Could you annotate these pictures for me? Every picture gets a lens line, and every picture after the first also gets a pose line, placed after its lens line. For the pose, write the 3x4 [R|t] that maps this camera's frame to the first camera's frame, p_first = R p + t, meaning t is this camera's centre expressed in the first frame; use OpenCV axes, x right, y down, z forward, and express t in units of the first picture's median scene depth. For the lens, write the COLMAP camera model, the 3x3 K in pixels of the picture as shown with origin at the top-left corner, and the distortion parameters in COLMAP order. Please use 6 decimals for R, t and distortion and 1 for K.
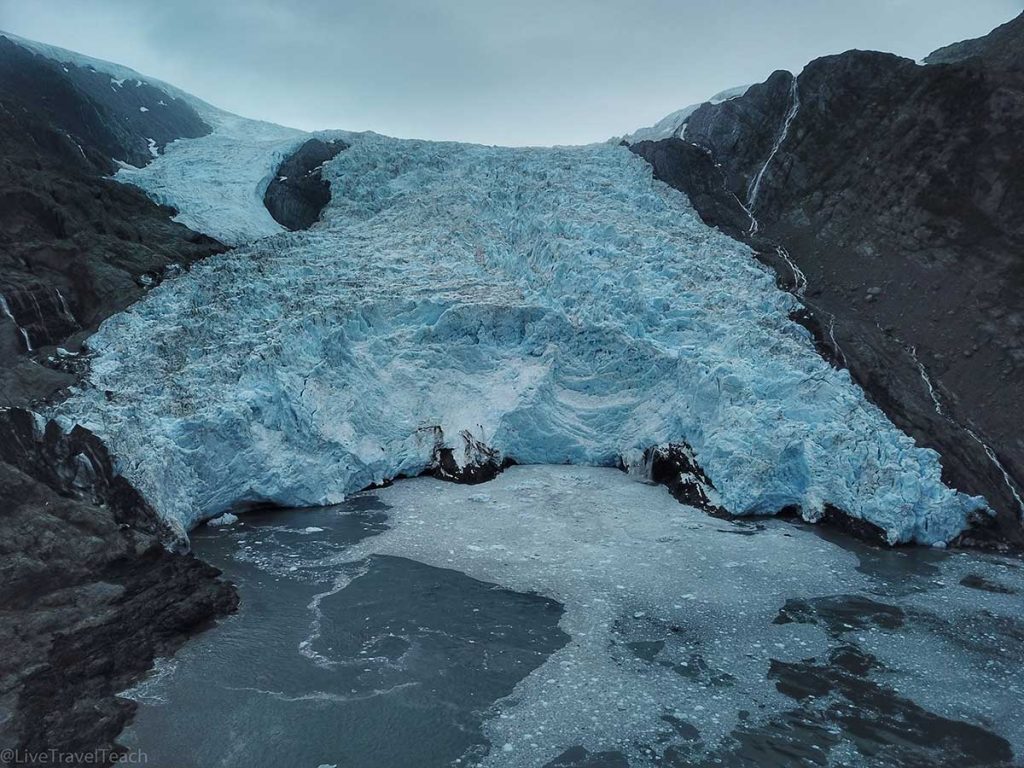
lens RADIAL K [[767.8, 0, 512.0], [0, 767.8, 384.0], [0, 0, 1]] dist [0.062176, -0.088095]
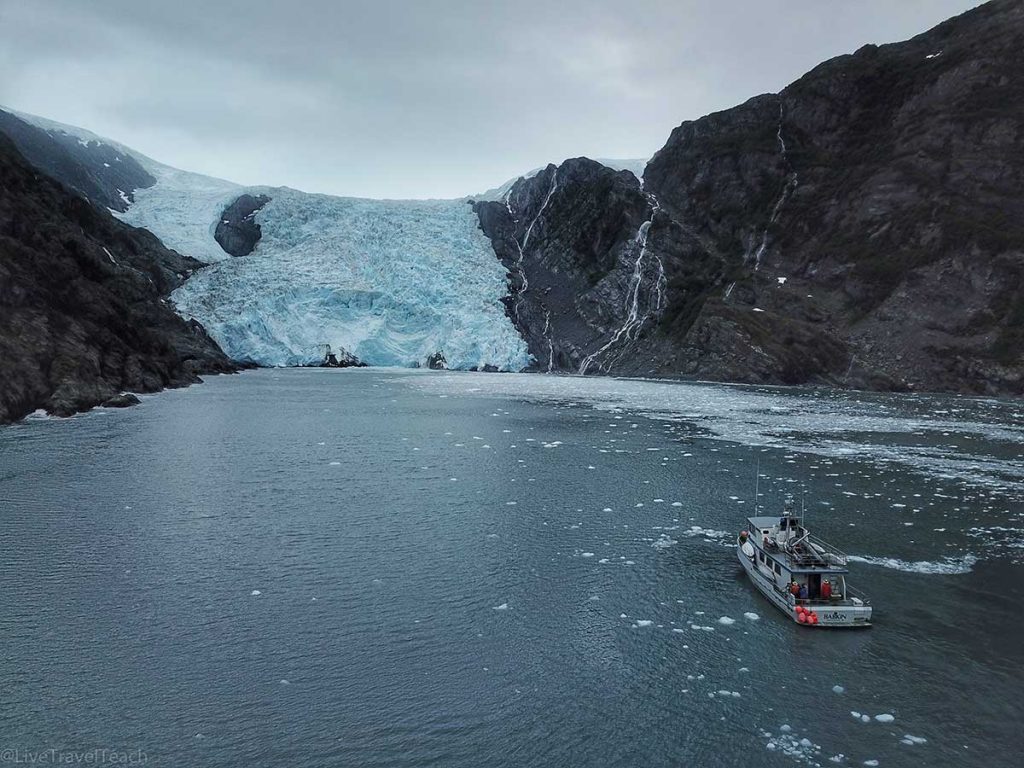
lens RADIAL K [[767.8, 0, 512.0], [0, 767.8, 384.0], [0, 0, 1]] dist [0.062176, -0.088095]
pose [[0.992934, -0.002388, 0.118641, 0.145096], [0.008211, 0.998784, -0.048614, 0.253733], [-0.118380, 0.049245, 0.991746, -1.096903]]
